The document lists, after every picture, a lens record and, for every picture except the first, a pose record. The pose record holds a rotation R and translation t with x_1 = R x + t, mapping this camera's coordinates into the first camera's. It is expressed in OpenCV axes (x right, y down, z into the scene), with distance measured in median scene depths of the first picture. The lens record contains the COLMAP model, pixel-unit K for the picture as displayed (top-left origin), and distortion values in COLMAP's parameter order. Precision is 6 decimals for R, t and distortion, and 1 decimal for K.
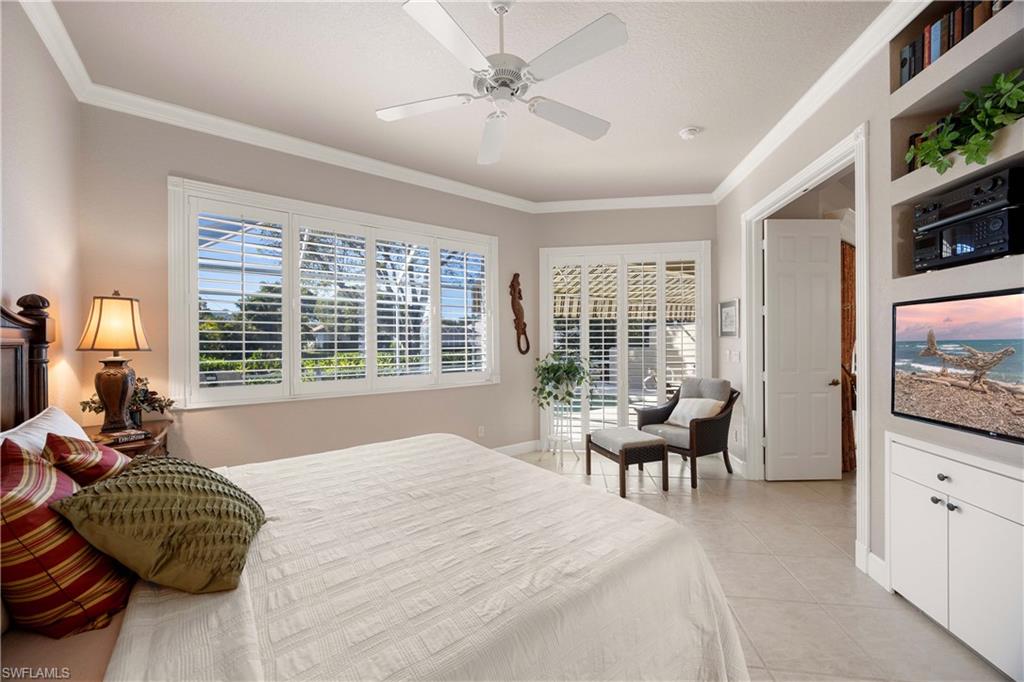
lens RADIAL K [[389.1, 0, 510.0], [0, 389.1, 347.1], [0, 0, 1]] dist [-0.000843, 0.000048]
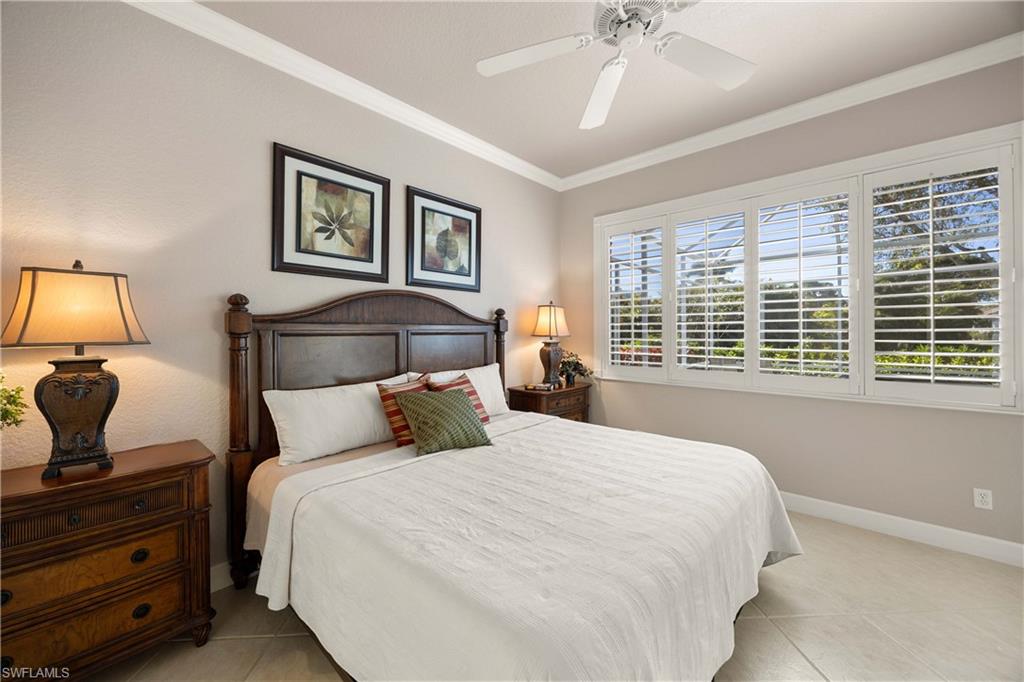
lens RADIAL K [[390.2, 0, 509.9], [0, 390.2, 338.5], [0, 0, 1]] dist [-0.001750, 0.000170]
pose [[0.187664, 0.021207, -0.982004, 0.520443], [-0.012355, 0.999739, 0.019229, -0.010996], [0.982156, 0.008524, 0.187877, 0.423550]]
